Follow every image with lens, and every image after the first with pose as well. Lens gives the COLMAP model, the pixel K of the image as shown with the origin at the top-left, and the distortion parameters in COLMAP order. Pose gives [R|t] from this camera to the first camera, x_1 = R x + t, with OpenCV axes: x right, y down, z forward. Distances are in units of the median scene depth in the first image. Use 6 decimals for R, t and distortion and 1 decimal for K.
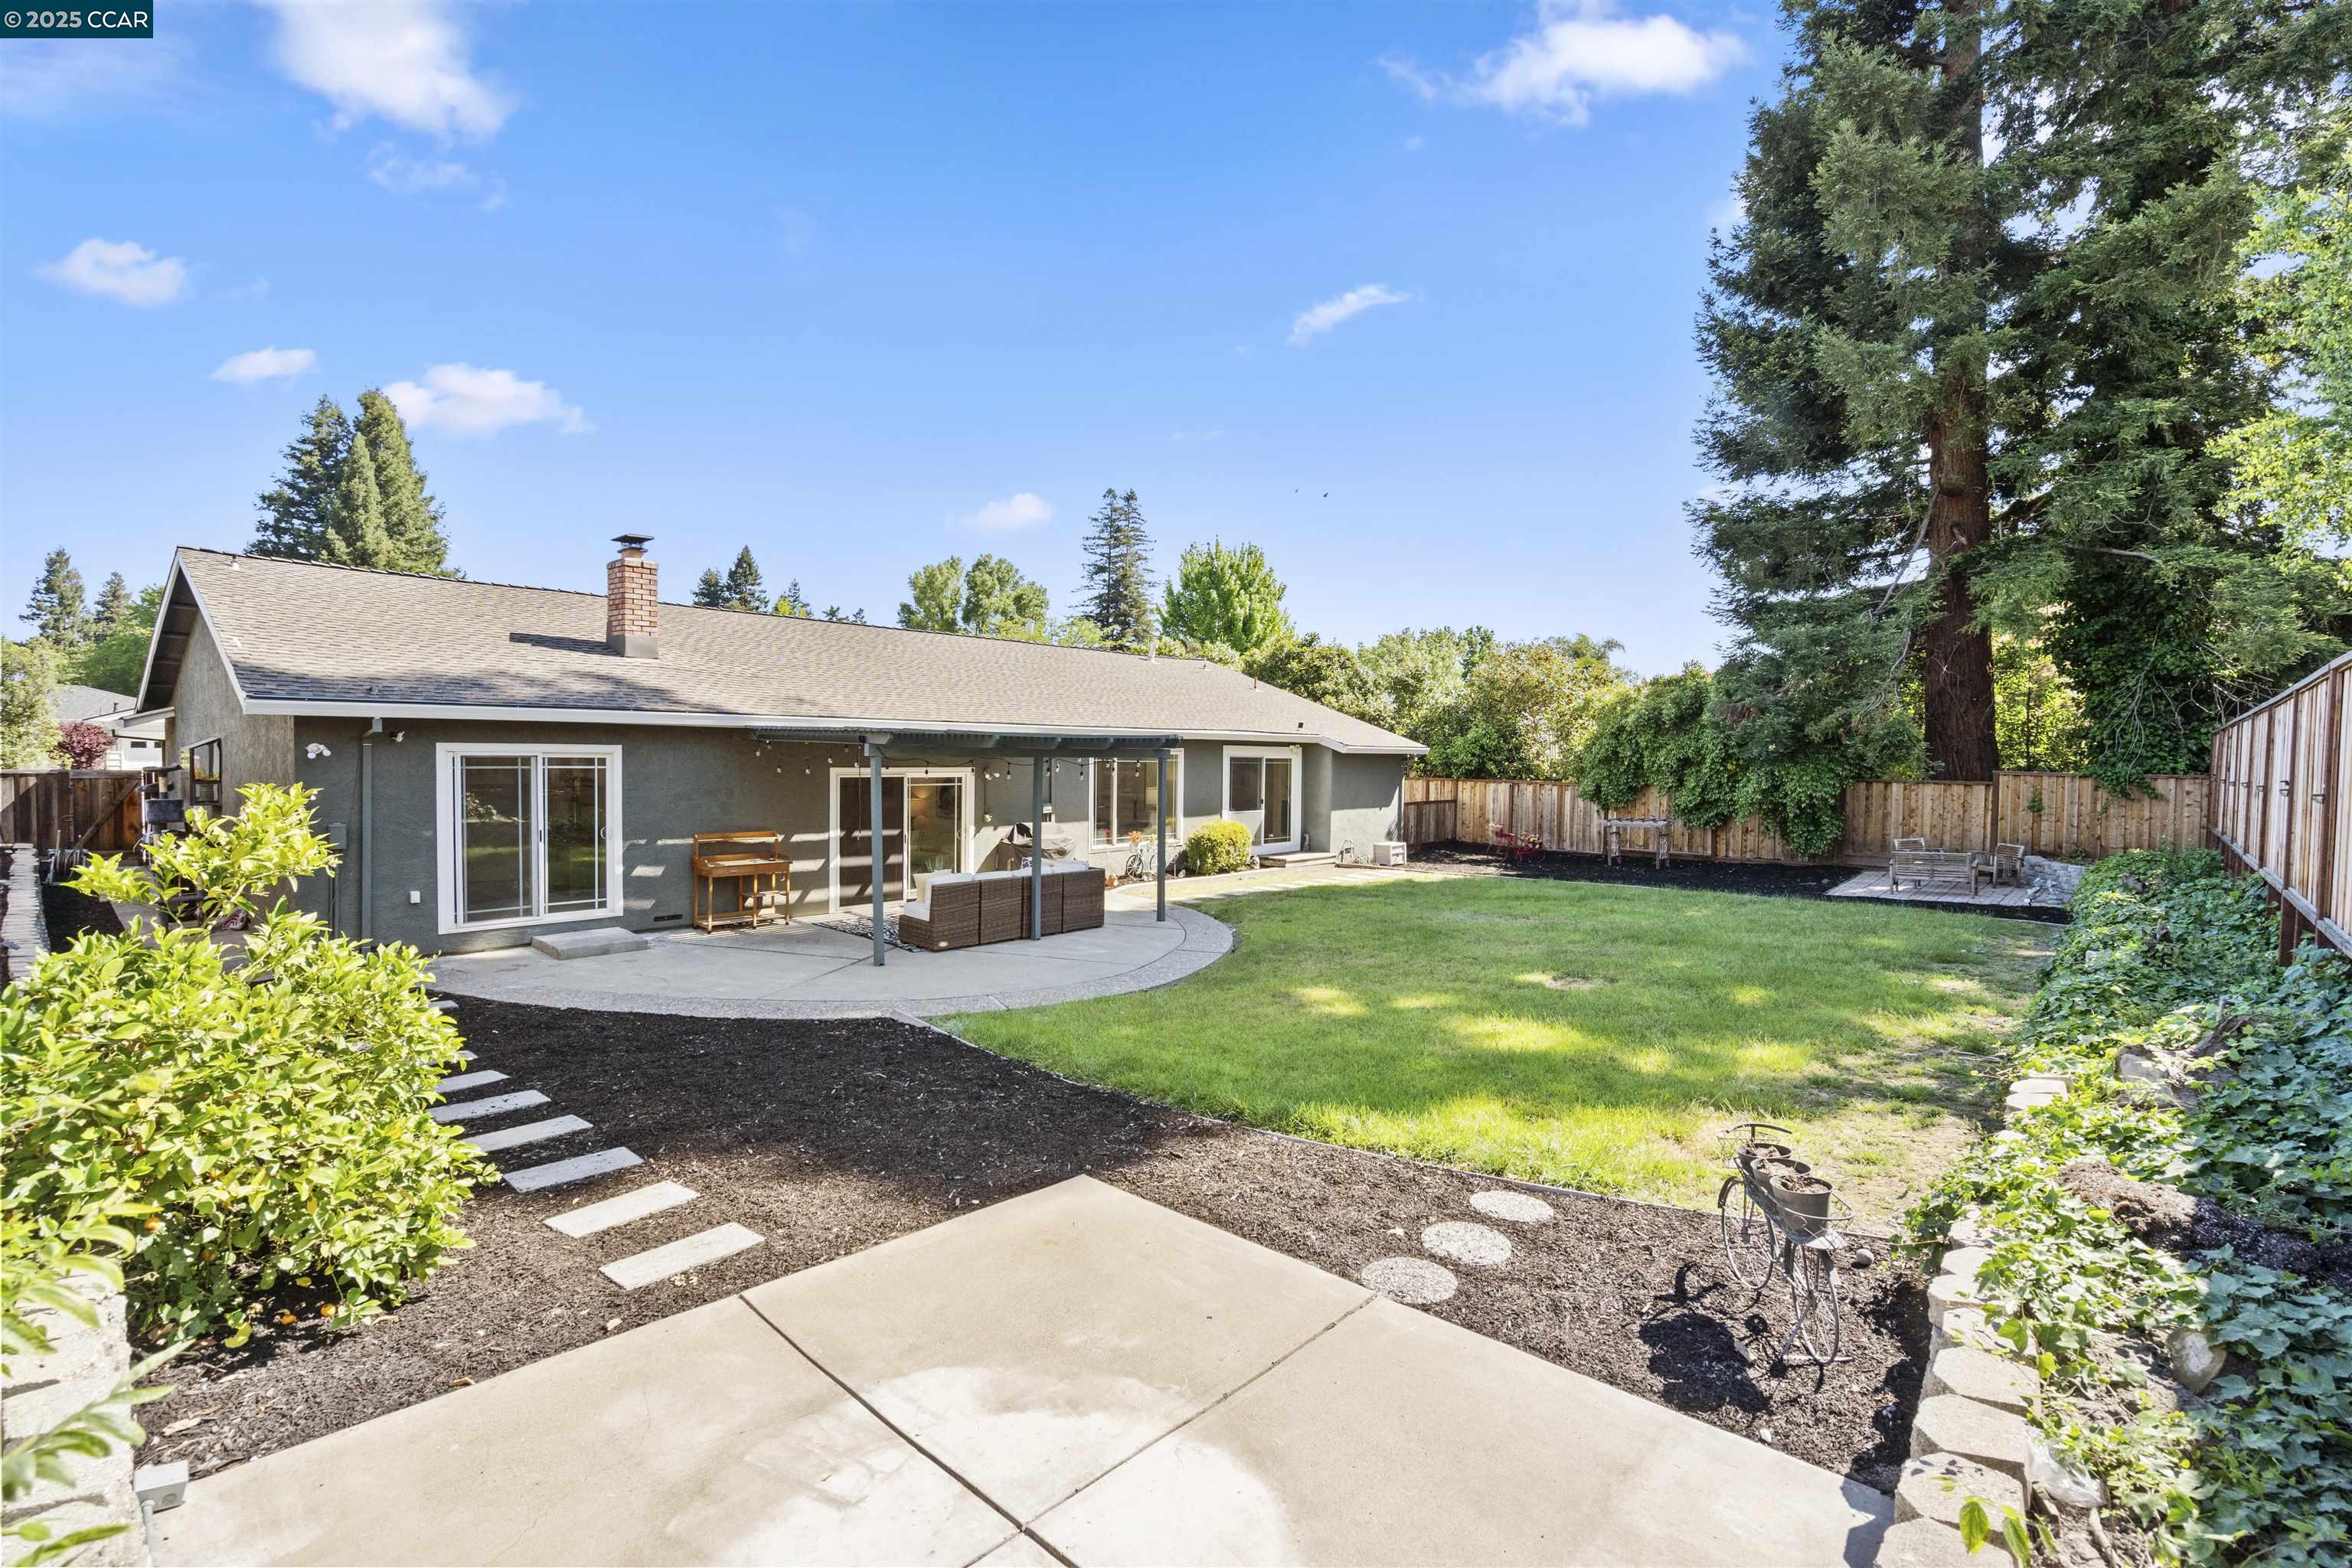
lens RADIAL K [[1068.7, 0, 1186.6], [0, 1068.7, 781.7], [0, 0, 1]] dist [-0.000996, 0.000350]
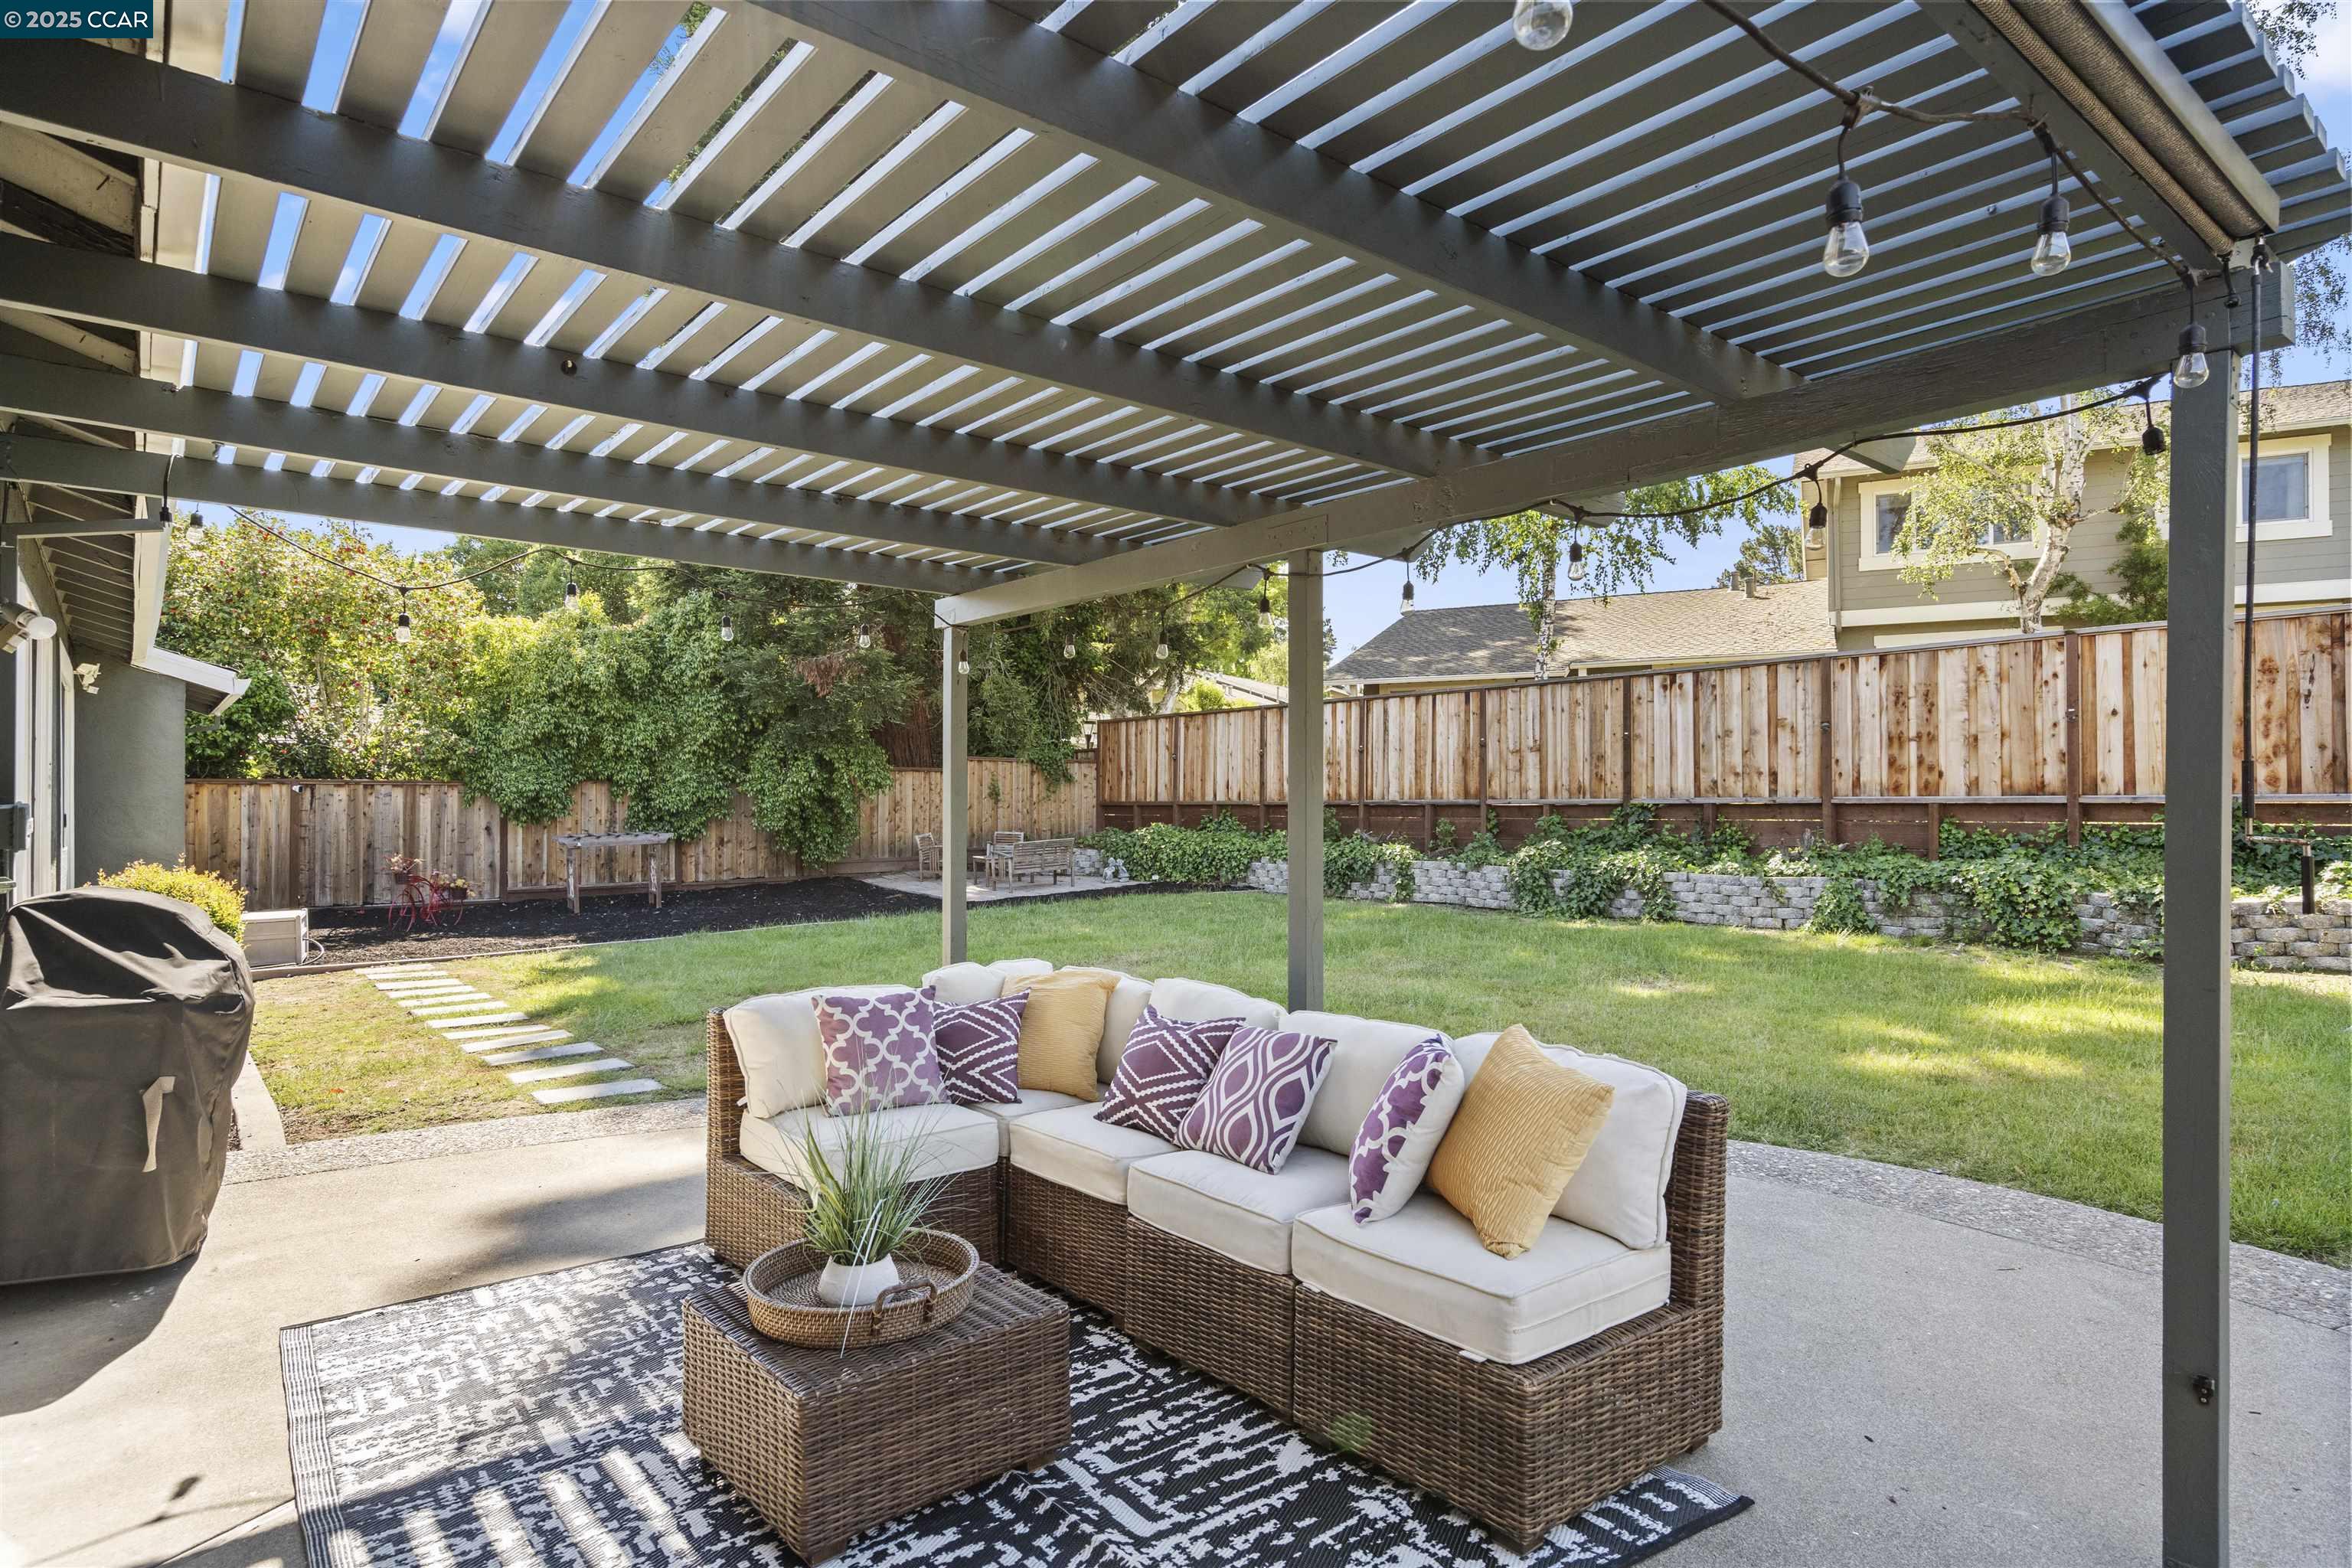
lens RADIAL K [[1280.7, 0, 1163.4], [0, 1280.7, 783.2], [0, 0, 1]] dist [0.005589, 0.001461]
pose [[0.140538, -0.000535, 0.990075, -0.277129], [0.035388, 0.999364, -0.004483, 0.020731], [-0.989443, 0.035667, 0.140467, 0.580136]]
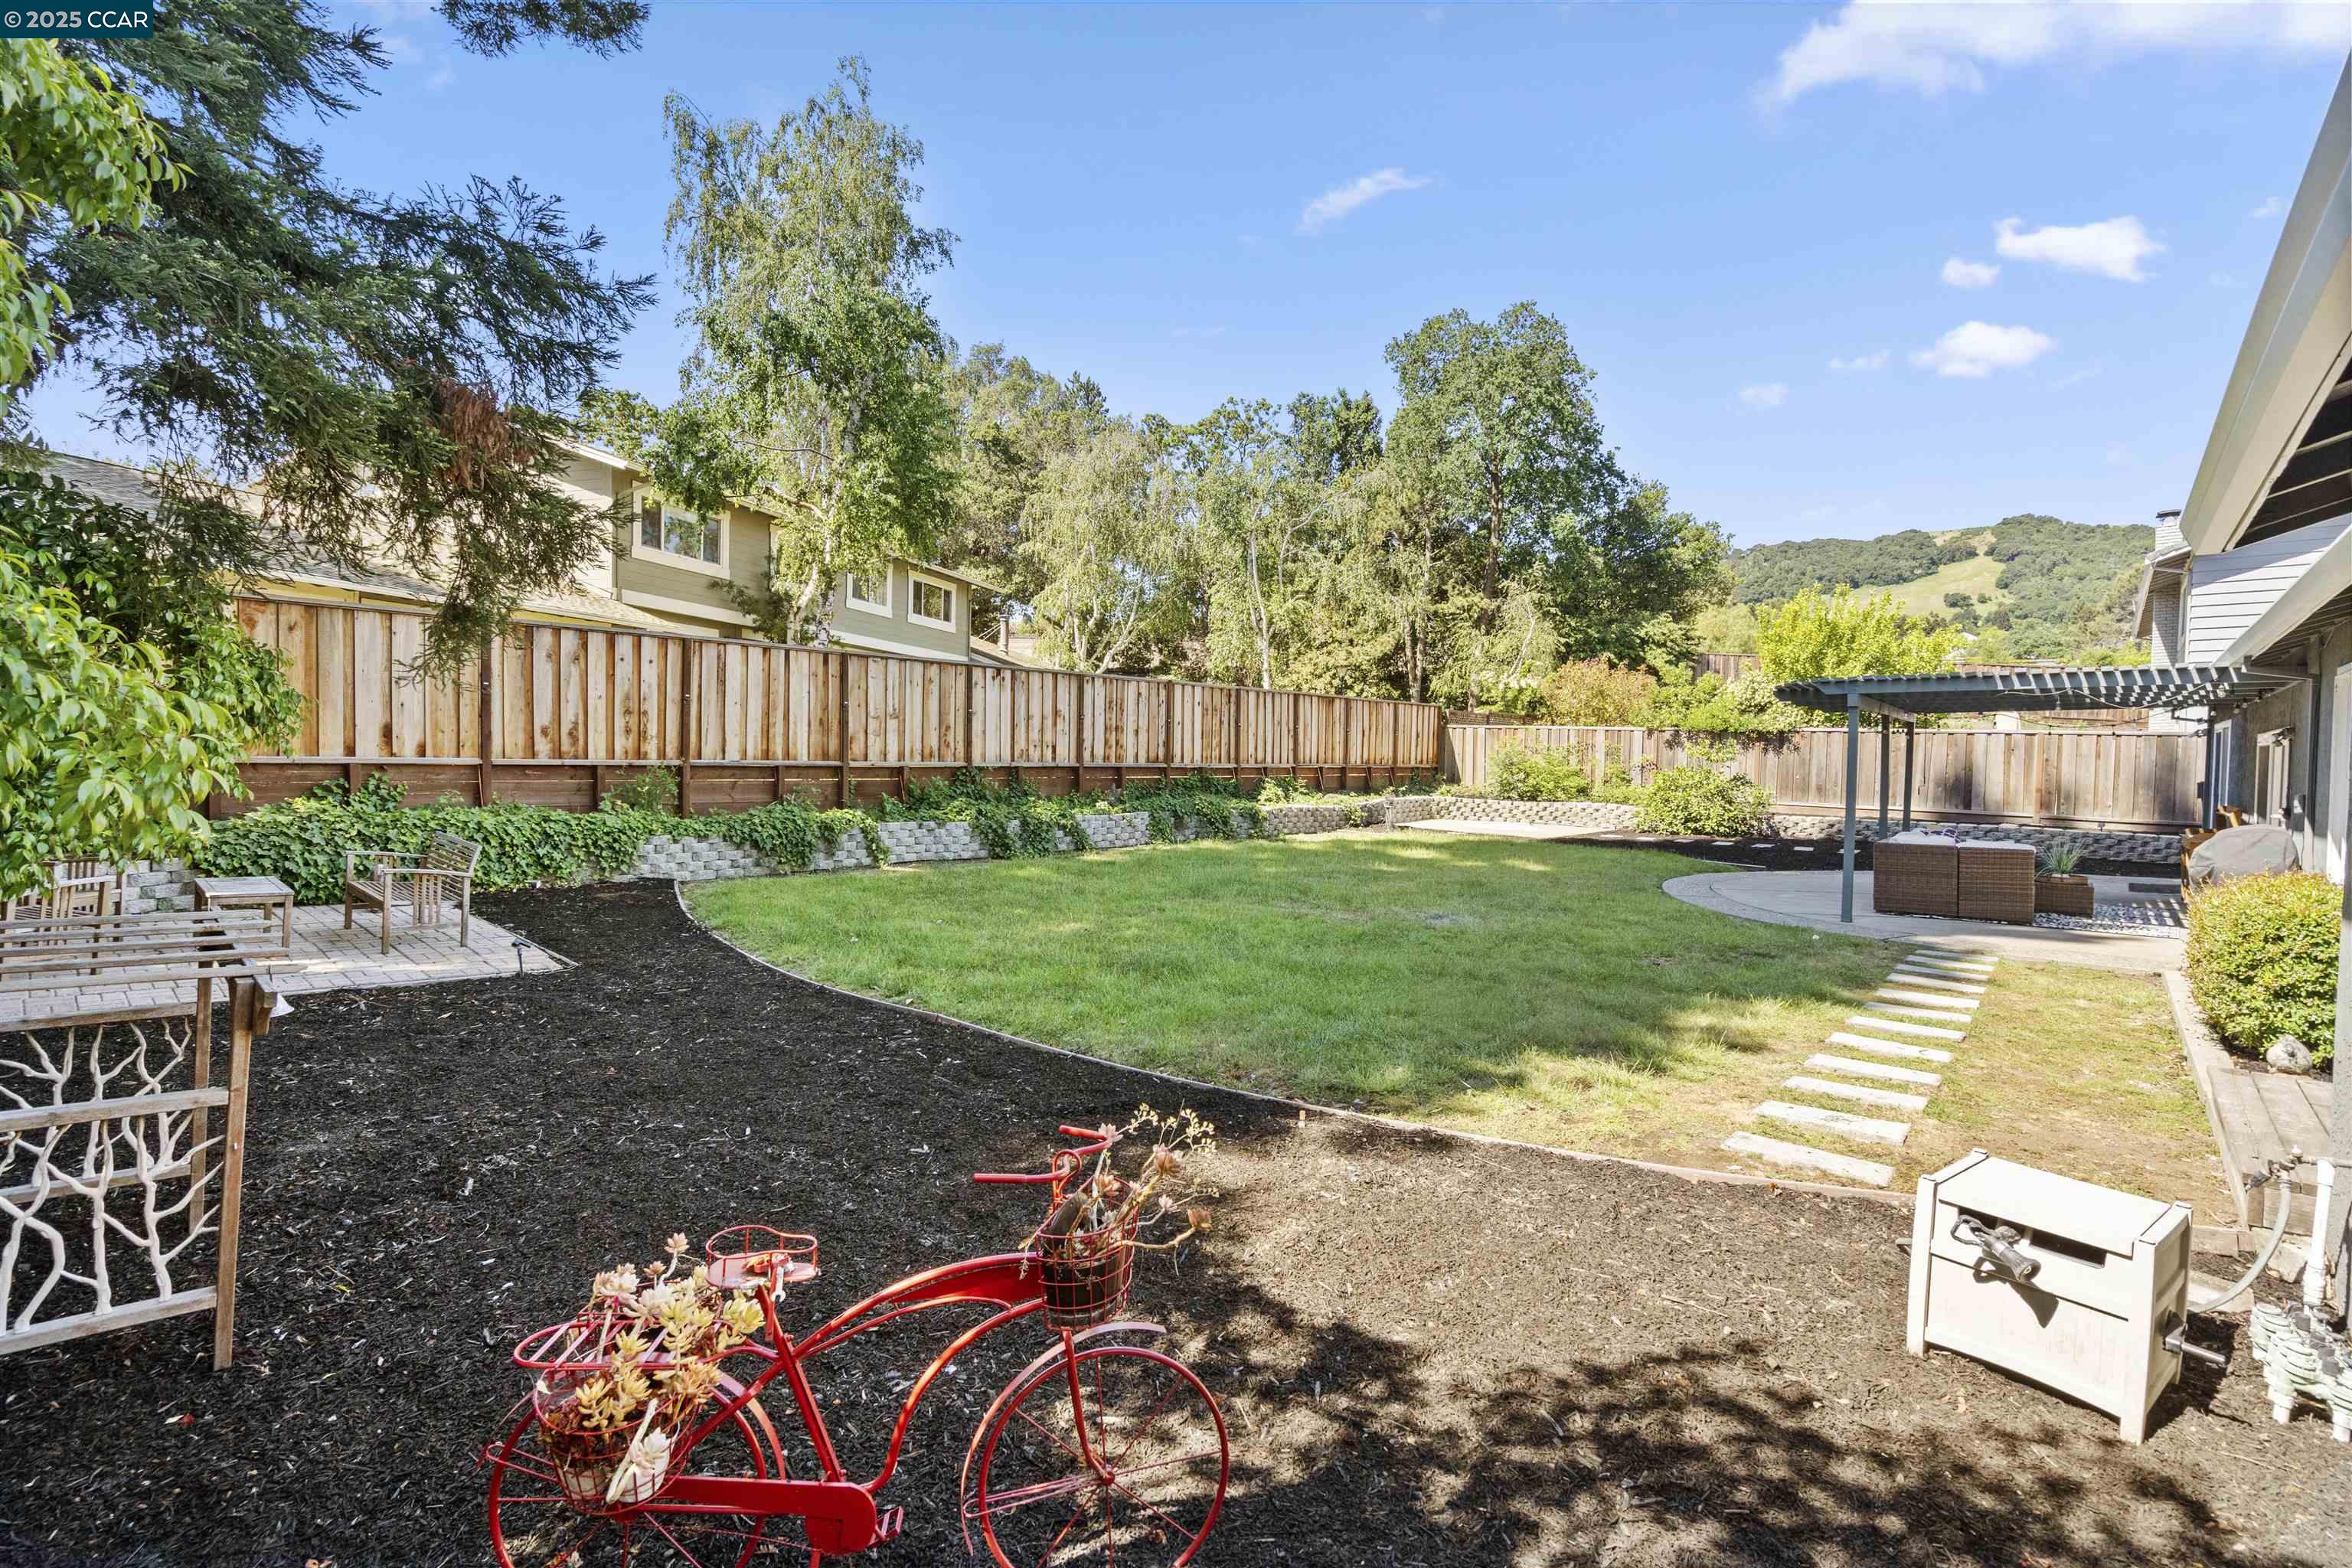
lens RADIAL K [[1068.7, 0, 1165.5], [0, 1068.7, 787.4], [0, 0, 1]] dist [-0.000996, 0.000350]
pose [[-0.998991, -0.031718, -0.031791, 0.313872], [-0.033532, 0.997739, 0.058253, 0.005450], [0.029872, 0.059260, -0.997796, 1.141328]]
